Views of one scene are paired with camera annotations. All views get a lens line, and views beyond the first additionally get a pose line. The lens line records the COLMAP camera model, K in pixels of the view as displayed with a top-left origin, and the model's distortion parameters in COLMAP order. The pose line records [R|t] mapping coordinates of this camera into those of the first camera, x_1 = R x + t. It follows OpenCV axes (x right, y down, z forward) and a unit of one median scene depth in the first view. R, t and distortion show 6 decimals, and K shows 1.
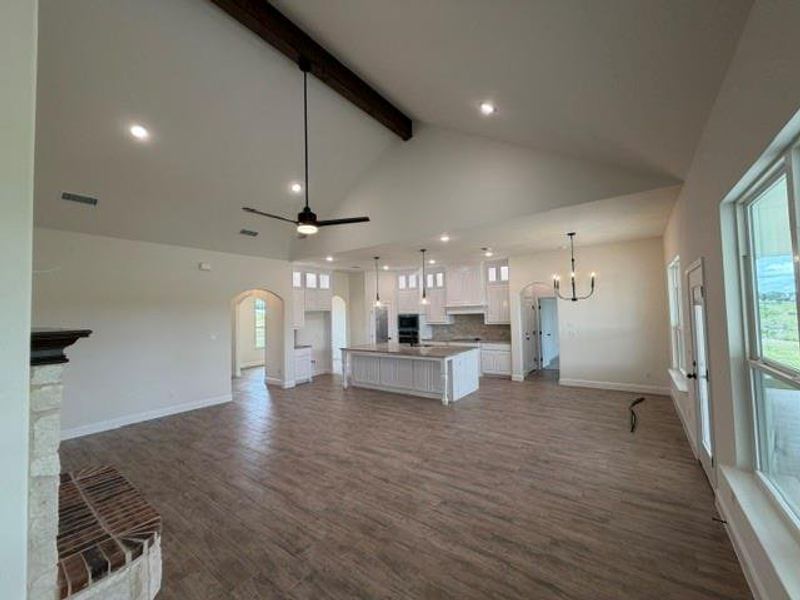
lens RADIAL K [[318.8, 0, 400.0], [0, 318.8, 300.0], [0, 0, 1]] dist [-0.000870, -0.000041]
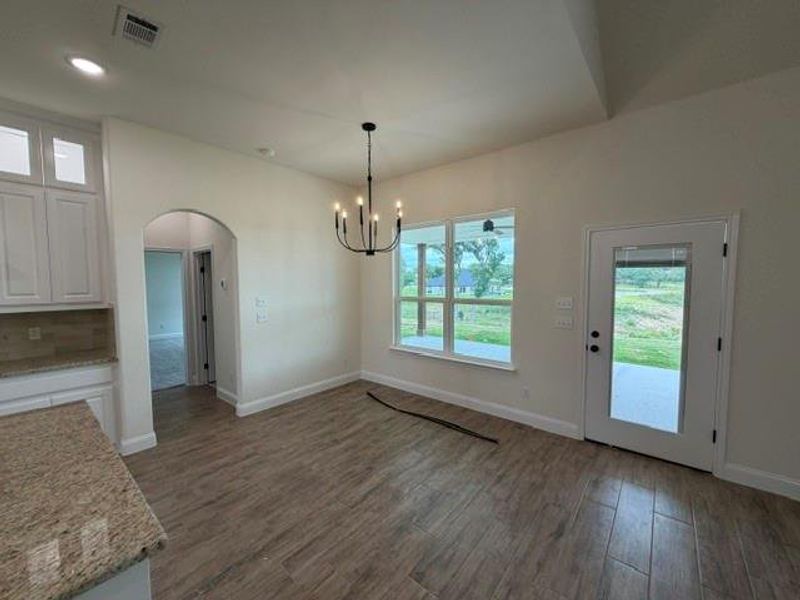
lens RADIAL K [[318.8, 0, 400.0], [0, 318.8, 300.0], [0, 0, 1]] dist [-0.000870, -0.000041]
pose [[0.066521, -0.034233, 0.997198, 0.008049], [-0.038492, 0.998579, 0.036849, 0.051041], [-0.997042, -0.040836, 0.065109, 0.820829]]
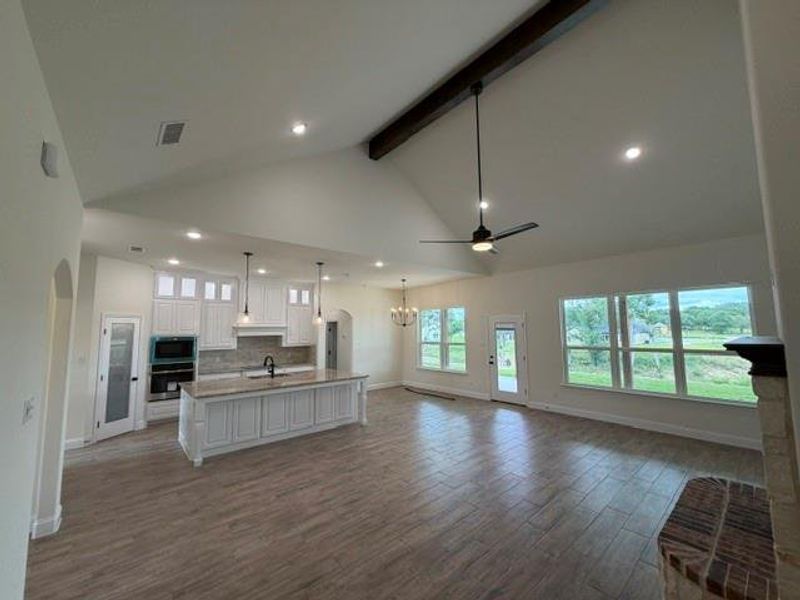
lens RADIAL K [[318.8, 0, 400.0], [0, 318.8, 300.0], [0, 0, 1]] dist [-0.000870, -0.000041]
pose [[0.222351, 0.113928, 0.968287, -0.792861], [-0.033621, 0.993454, -0.109169, 0.039561], [-0.974387, -0.008281, 0.224726, 0.624850]]
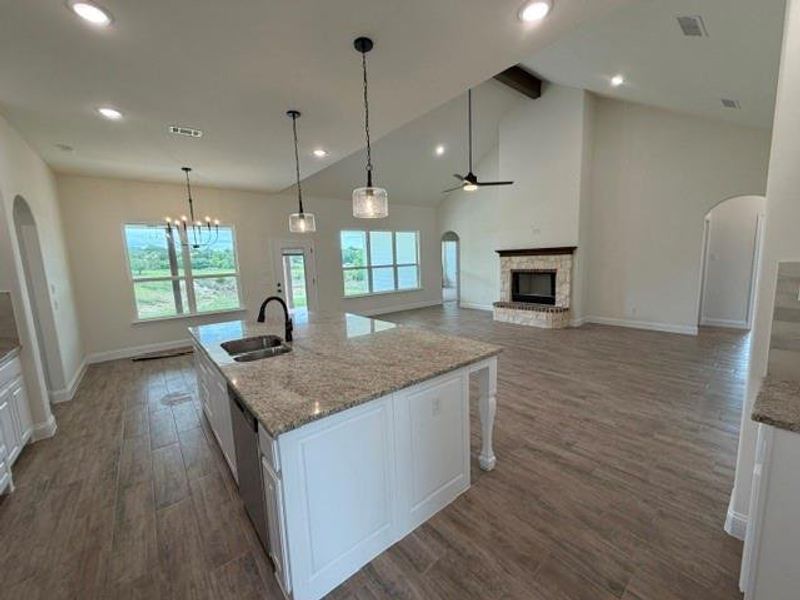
lens RADIAL K [[318.8, 0, 400.0], [0, 318.8, 300.0], [0, 0, 1]] dist [-0.000870, -0.000041]
pose [[-0.964567, 0.027252, 0.262428, -0.208632], [0.050957, 0.995166, 0.083950, 0.091669], [-0.258871, 0.094348, -0.961293, 1.551577]]
